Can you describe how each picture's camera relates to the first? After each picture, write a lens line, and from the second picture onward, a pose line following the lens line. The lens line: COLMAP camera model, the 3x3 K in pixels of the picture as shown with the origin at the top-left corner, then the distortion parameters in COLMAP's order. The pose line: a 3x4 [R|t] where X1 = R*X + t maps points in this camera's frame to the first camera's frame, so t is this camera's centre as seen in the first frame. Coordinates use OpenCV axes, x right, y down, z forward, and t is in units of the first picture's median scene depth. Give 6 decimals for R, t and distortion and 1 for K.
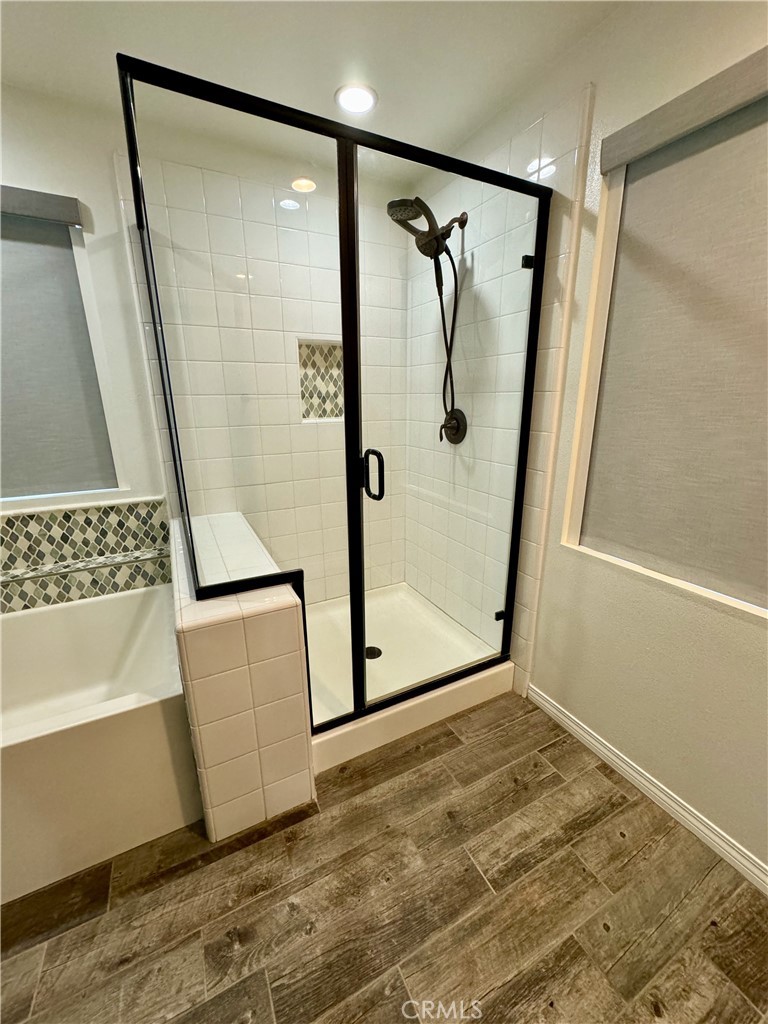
lens RADIAL K [[411.4, 0, 388.9], [0, 411.4, 511.0], [0, 0, 1]] dist [-0.001346, -0.000342]
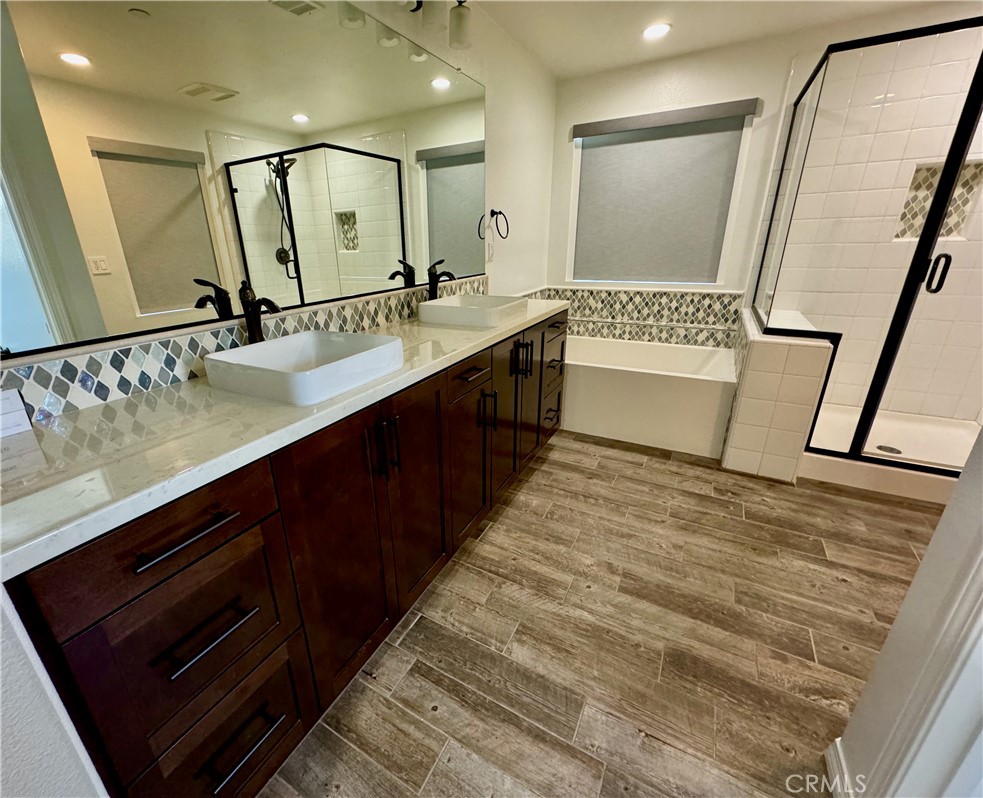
lens RADIAL K [[427.3, 0, 446.1], [0, 427.3, 398.1], [0, 0, 1]] dist [-0.001544, 0.000213]
pose [[0.518018, 0.287973, -0.805437, 0.273902], [-0.203996, 0.956046, 0.210620, 0.247337], [0.830688, 0.055201, 0.553995, -0.799293]]
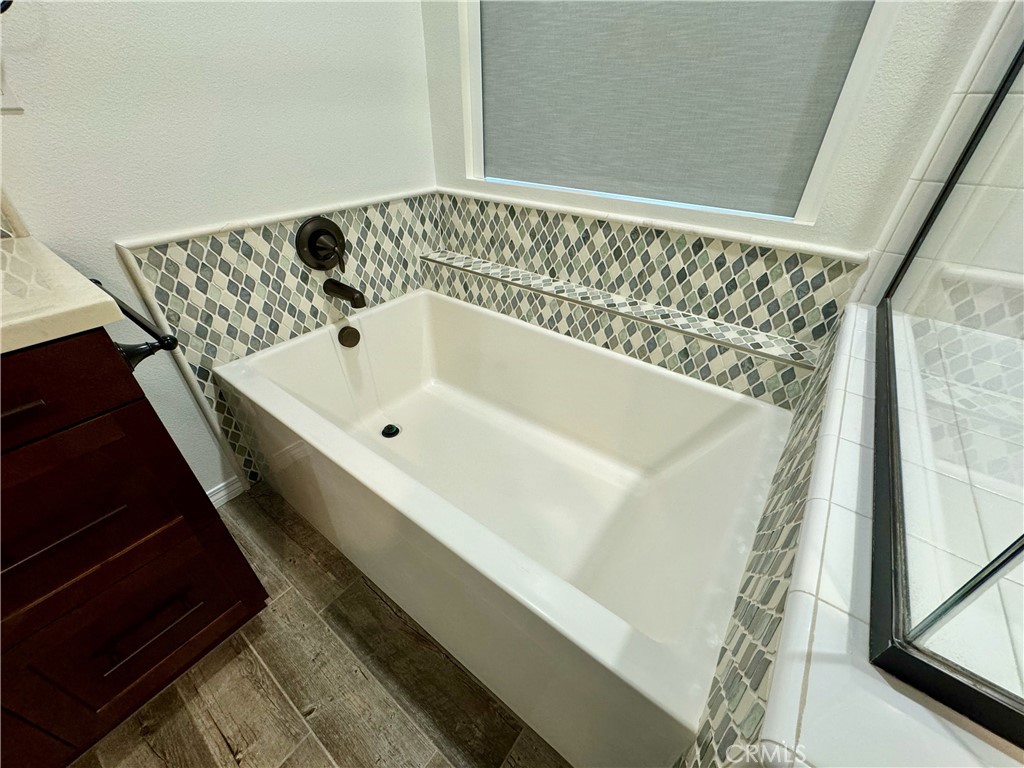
lens RADIAL K [[411.4, 0, 509.9], [0, 411.4, 382.1], [0, 0, 1]] dist [-0.001346, -0.000342]
pose [[0.421470, 0.520737, -0.742426, -0.306062], [-0.252762, 0.853707, 0.455298, -0.022986], [0.870904, -0.004238, 0.491434, 0.410916]]
